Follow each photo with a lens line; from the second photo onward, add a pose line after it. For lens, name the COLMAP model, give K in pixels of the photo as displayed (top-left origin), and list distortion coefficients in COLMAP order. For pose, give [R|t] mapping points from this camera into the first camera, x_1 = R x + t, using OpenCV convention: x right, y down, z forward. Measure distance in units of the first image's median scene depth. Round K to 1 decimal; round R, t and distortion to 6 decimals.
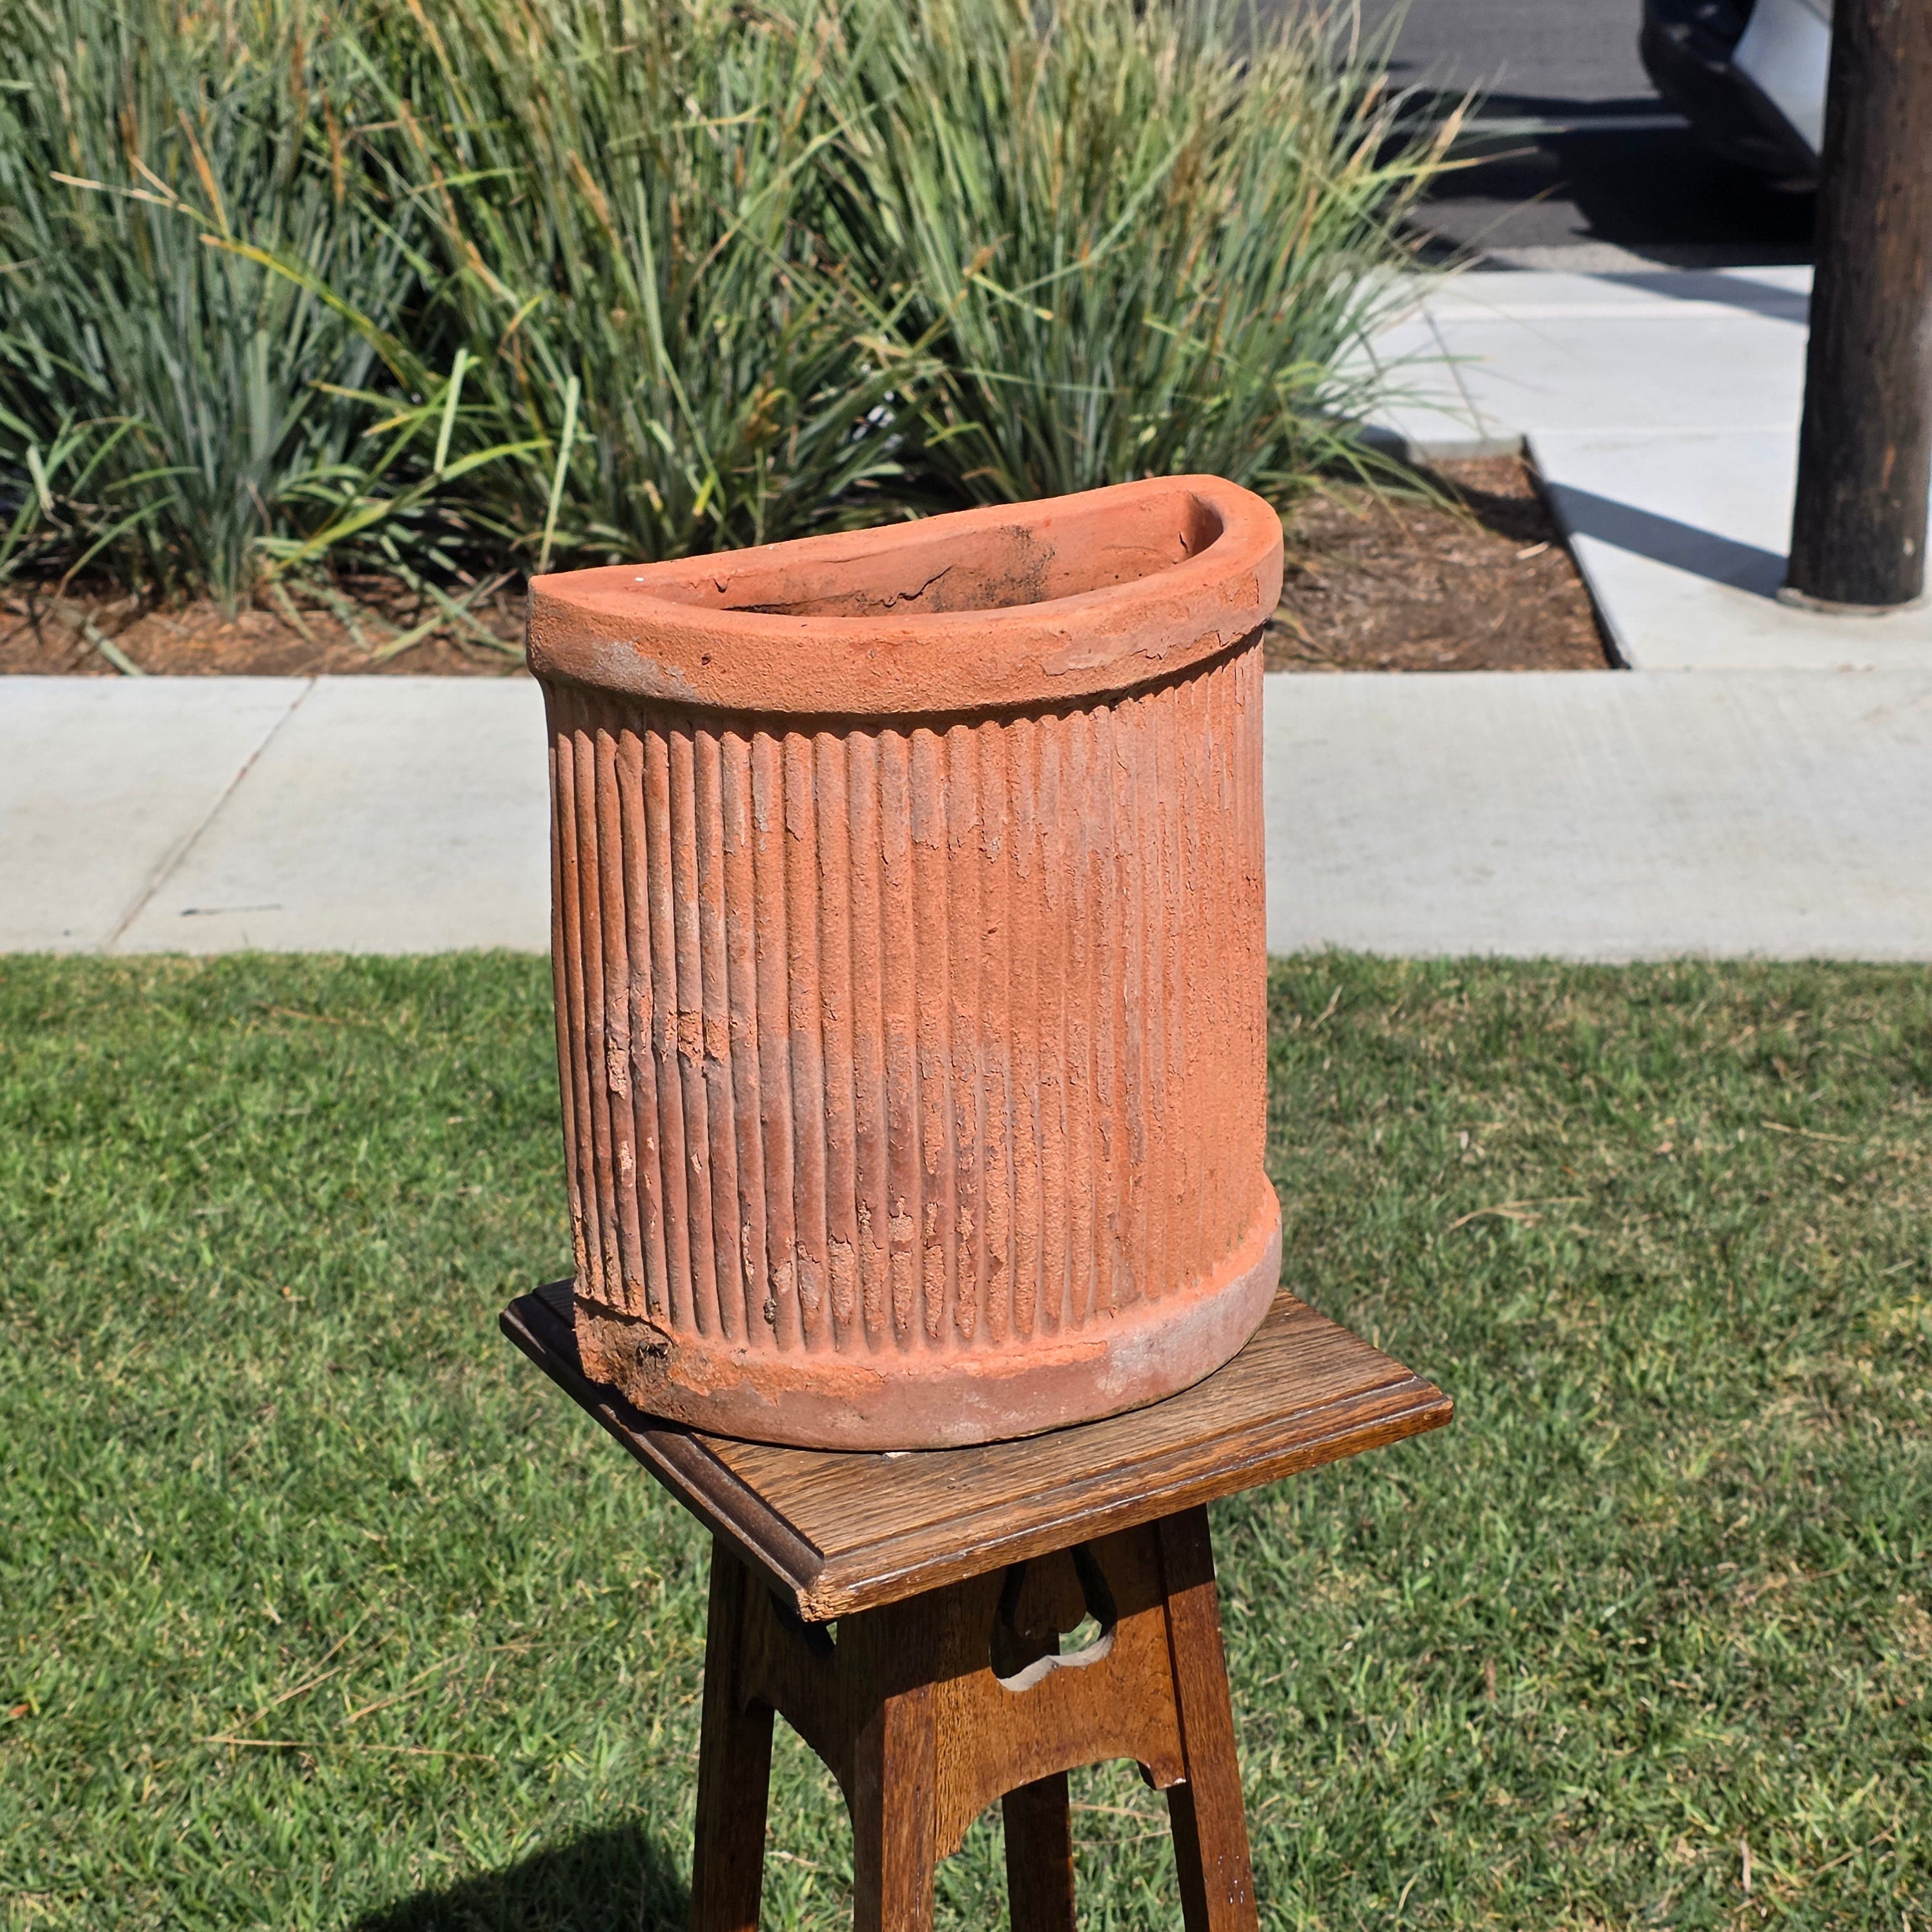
lens RADIAL K [[3485.3, 0, 969.4], [0, 3485.3, 934.4], [0, 0, 1]] dist [0.218887, -0.519383]
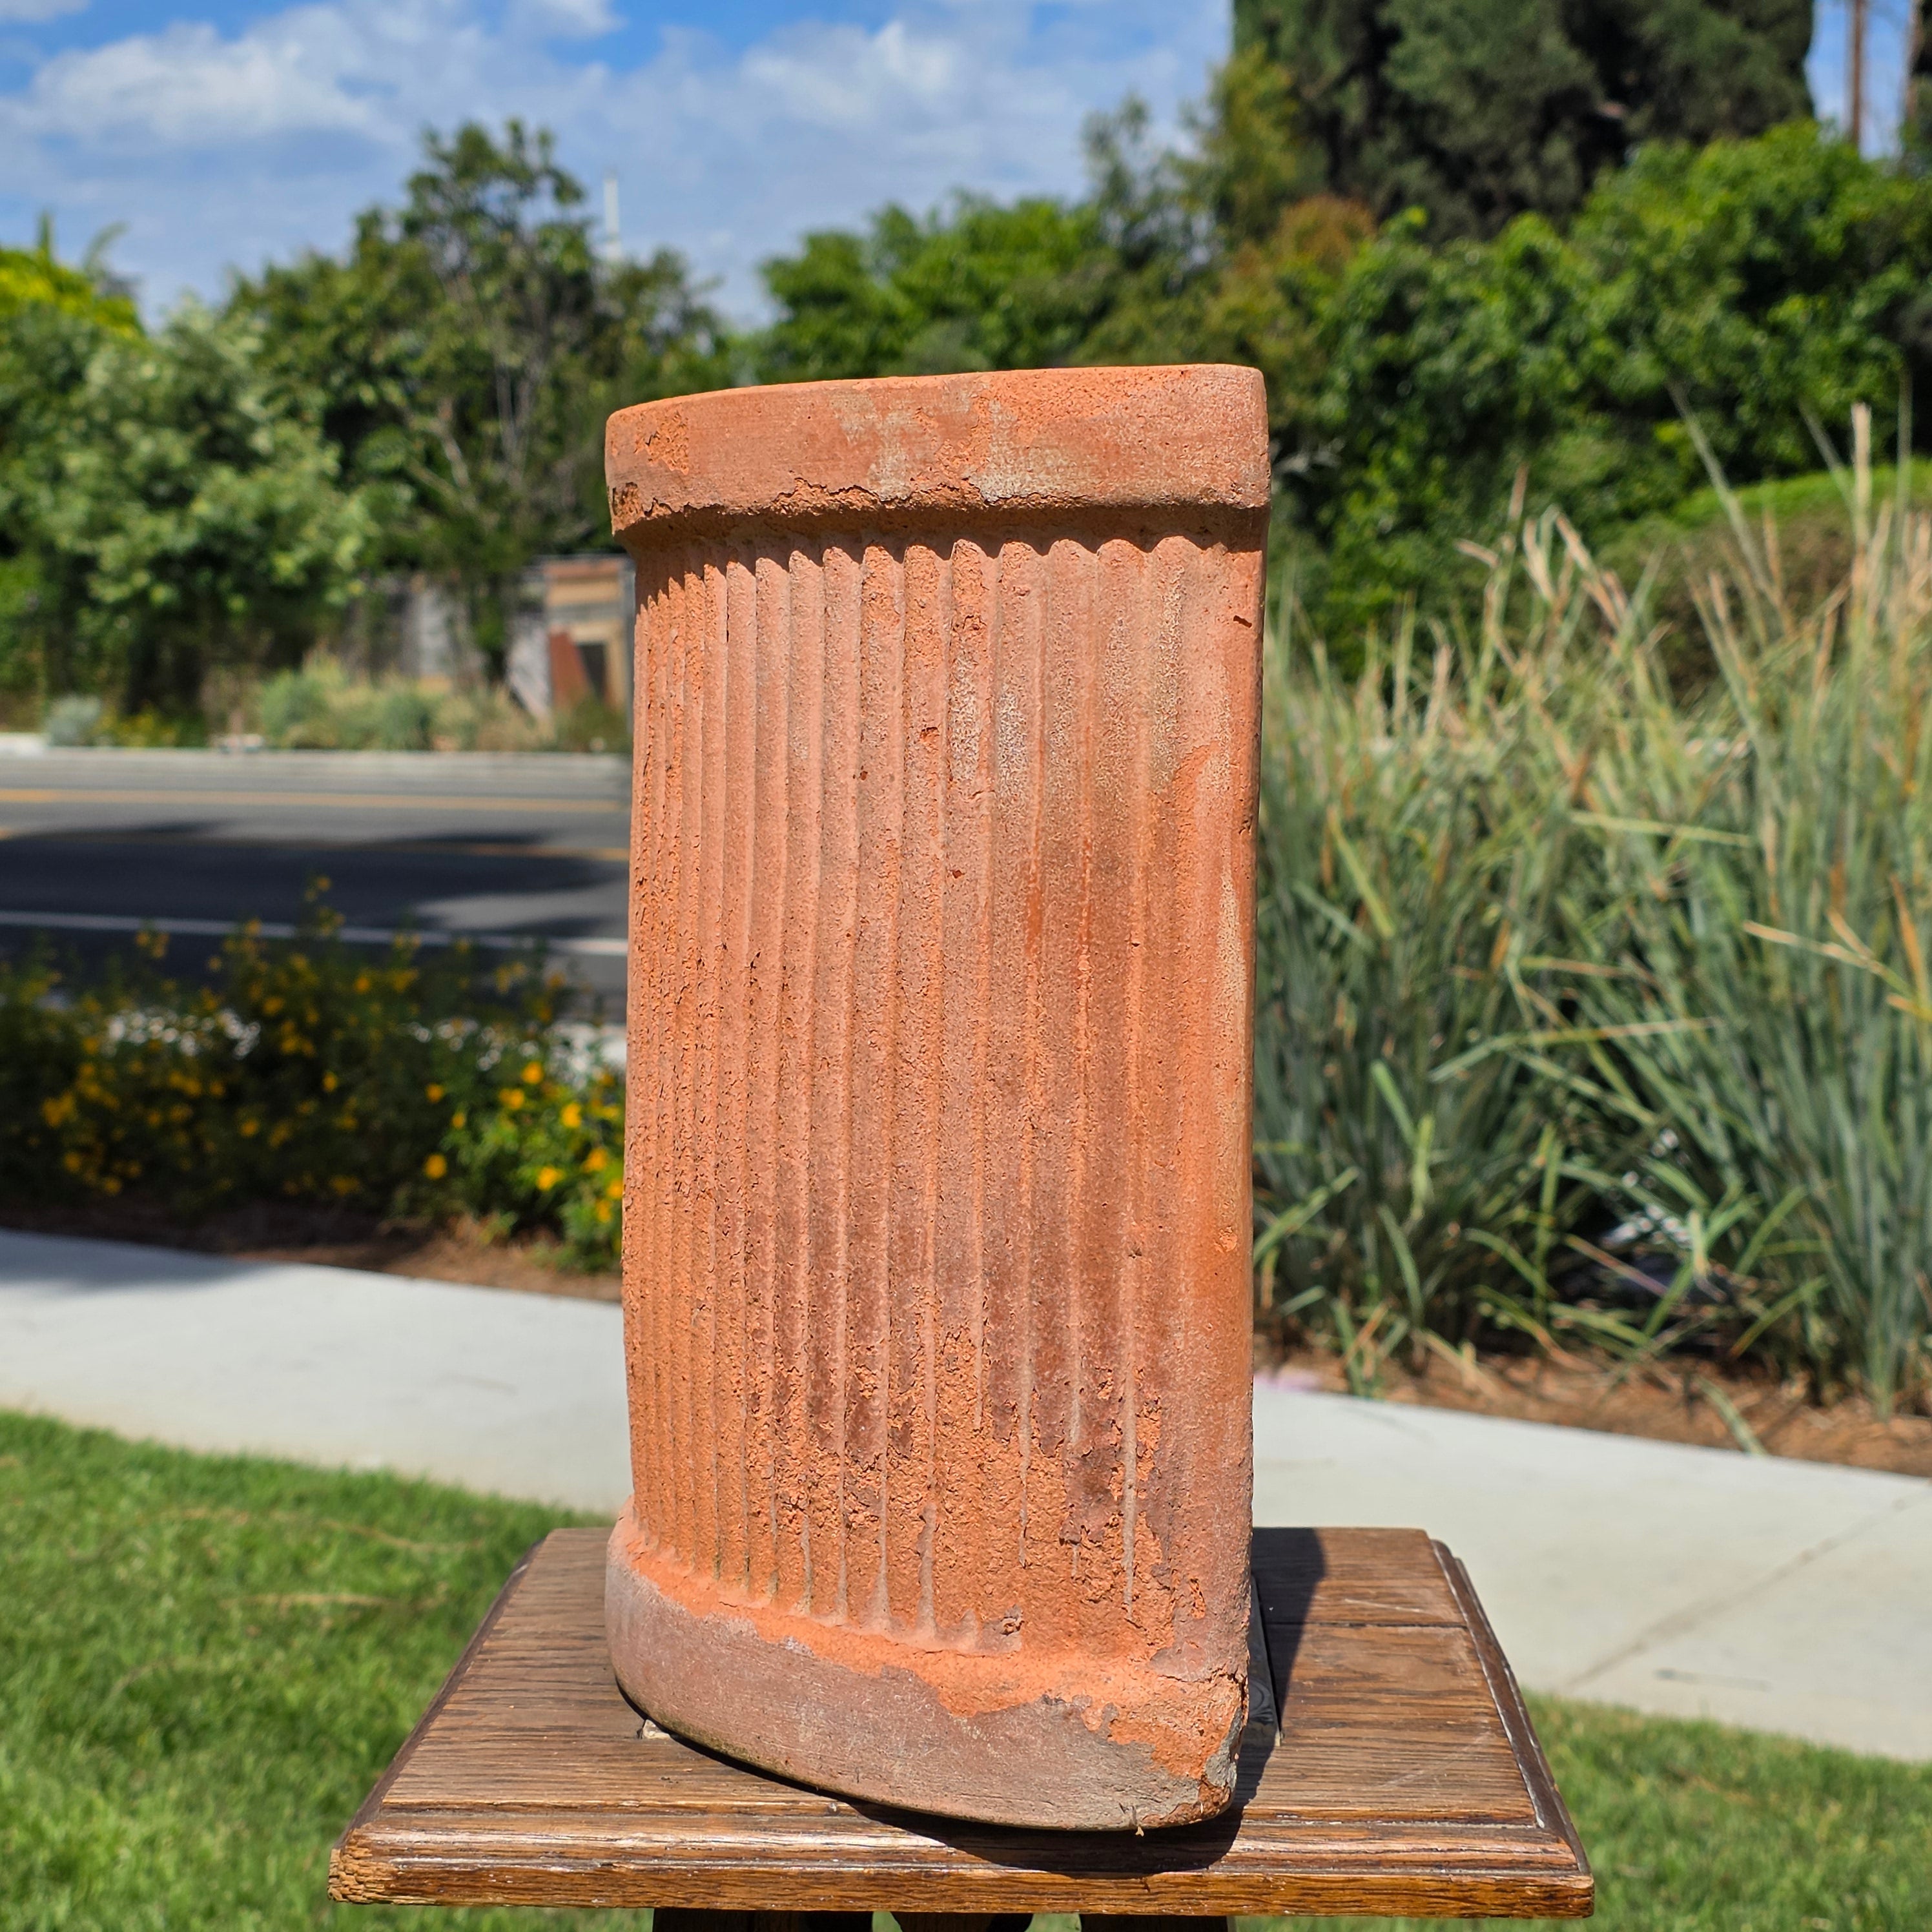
lens RADIAL K [[3488.1, 0, 978.8], [0, 3488.1, 986.7], [0, 0, 1]] dist [0.242596, -0.743399]
pose [[0.835626, 0.058485, -0.546176, 0.089657], [-0.197551, 0.959784, -0.199471, 0.032046], [0.512545, 0.274581, 0.813574, 0.111376]]
